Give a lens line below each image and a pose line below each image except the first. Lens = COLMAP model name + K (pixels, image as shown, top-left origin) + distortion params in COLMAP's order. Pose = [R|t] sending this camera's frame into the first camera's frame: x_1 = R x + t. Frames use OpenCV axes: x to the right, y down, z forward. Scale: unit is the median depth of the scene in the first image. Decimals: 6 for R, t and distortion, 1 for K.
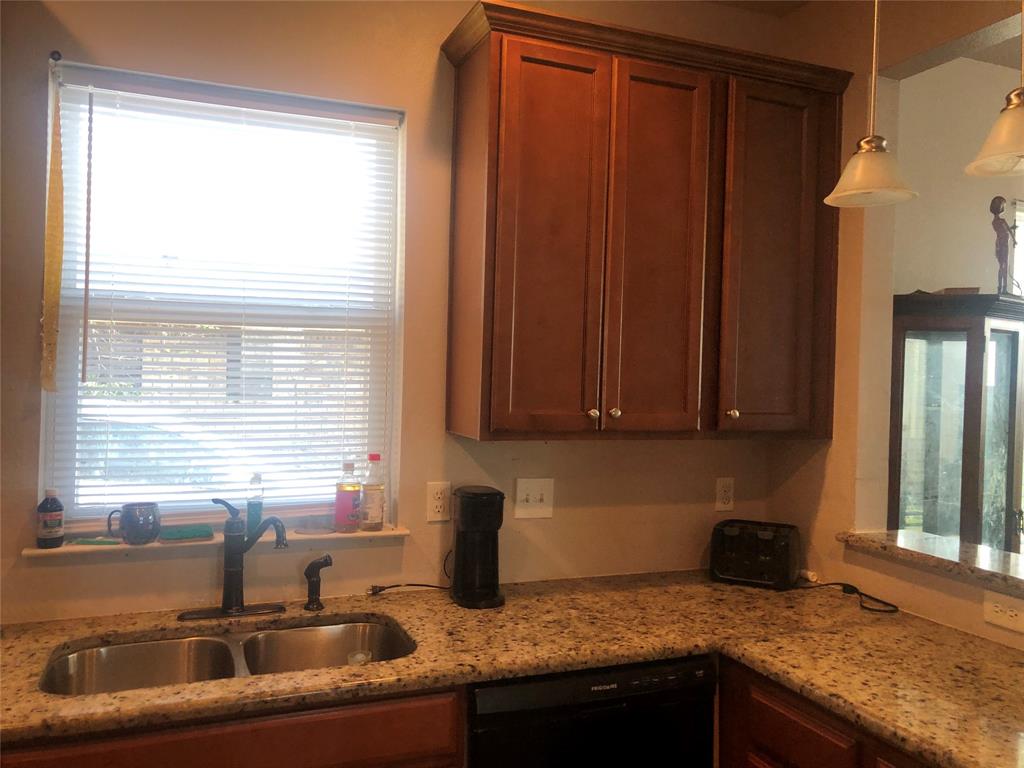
lens RADIAL K [[838.5, 0, 520.4], [0, 838.5, 371.7], [0, 0, 1]] dist [0.041009, -0.044879]
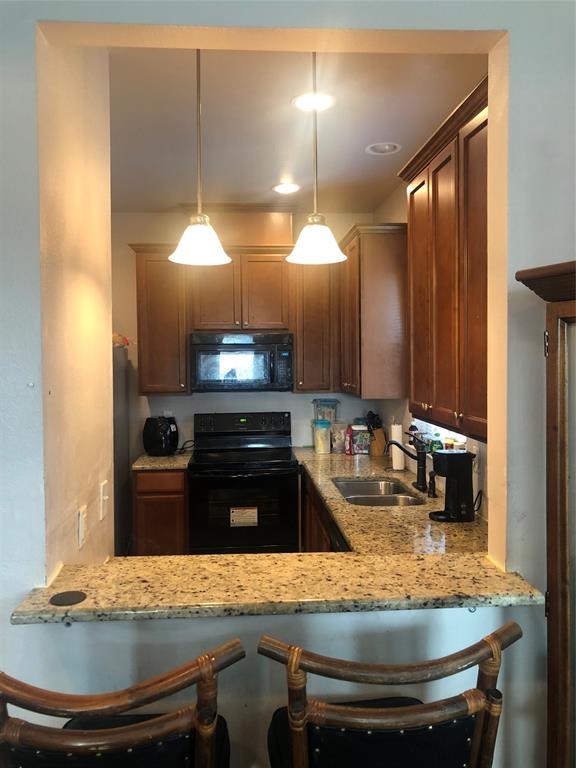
lens RADIAL K [[628.9, 0, 283.5], [0, 628.9, 367.1], [0, 0, 1]] dist [0.041009, -0.044879]
pose [[-0.314880, -0.007489, -0.949102, 1.257774], [-0.002570, 0.999972, -0.007038, -0.011316], [0.949128, 0.000223, -0.314890, 1.124892]]
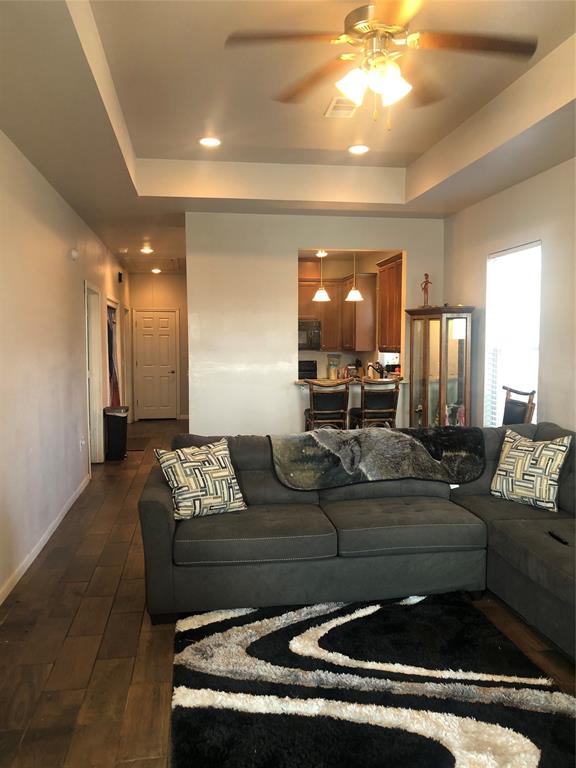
lens RADIAL K [[628.9, 0, 295.1], [0, 628.9, 398.4], [0, 0, 1]] dist [0.041009, -0.044879]
pose [[-0.225193, 0.057340, -0.972625, 3.546311], [-0.007201, 0.998142, 0.060511, 0.128969], [0.974288, 0.020631, -0.224361, 1.309133]]
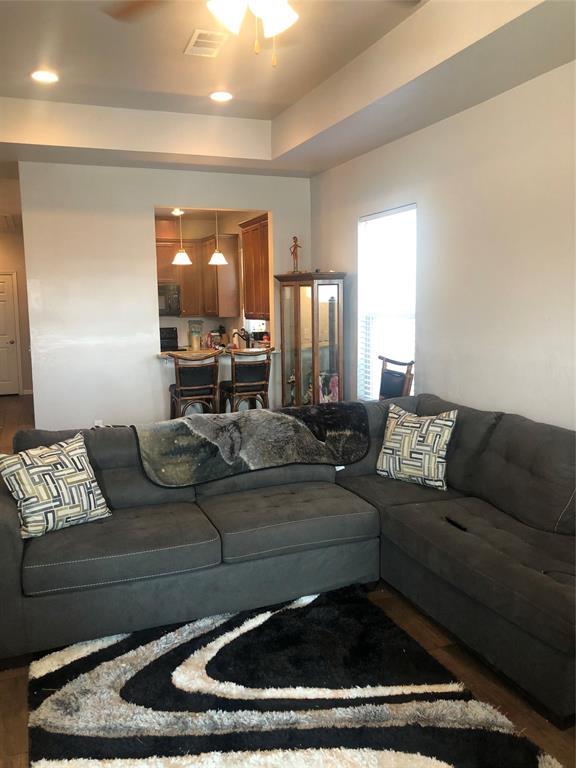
lens RADIAL K [[628.9, 0, 286.4], [0, 628.9, 382.9], [0, 0, 1]] dist [0.041009, -0.044879]
pose [[-0.012033, 0.100355, -0.994879, 3.344183], [0.011831, 0.994896, 0.100214, 0.085851], [0.999858, -0.010564, -0.013159, 1.228839]]
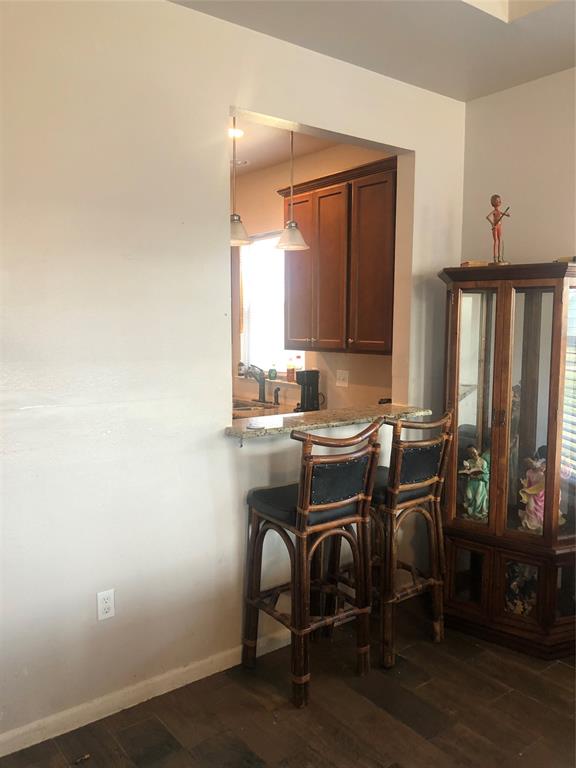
lens RADIAL K [[628.9, 0, 288.3], [0, 628.9, 382.3], [0, 0, 1]] dist [0.041009, -0.044879]
pose [[0.265641, 0.059796, -0.962216, 1.899976], [0.000200, 0.998071, 0.062079, 0.060778], [0.964072, -0.016683, 0.265116, 0.443183]]
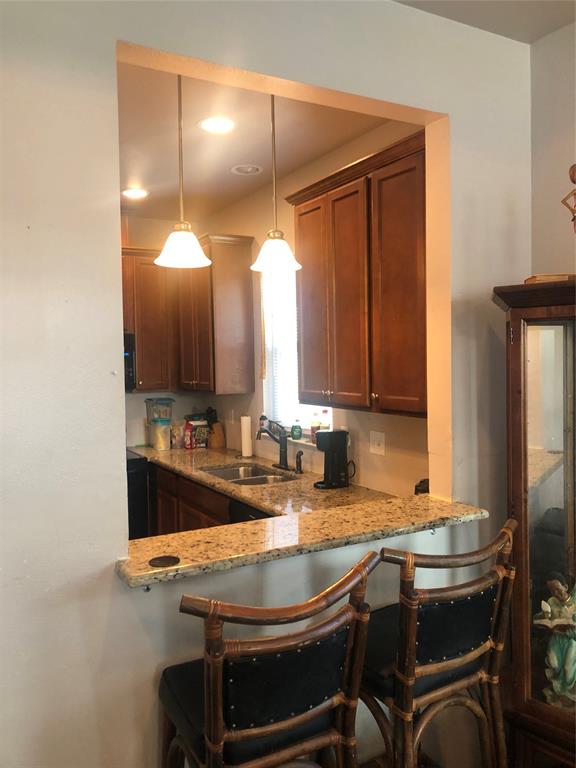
lens RADIAL K [[628.9, 0, 294.5], [0, 628.9, 370.1], [0, 0, 1]] dist [0.041009, -0.044879]
pose [[0.126589, -0.009855, -0.991906, 1.455524], [0.019726, 0.999778, -0.007416, 0.009857], [0.991759, -0.018627, 0.126756, 0.766697]]
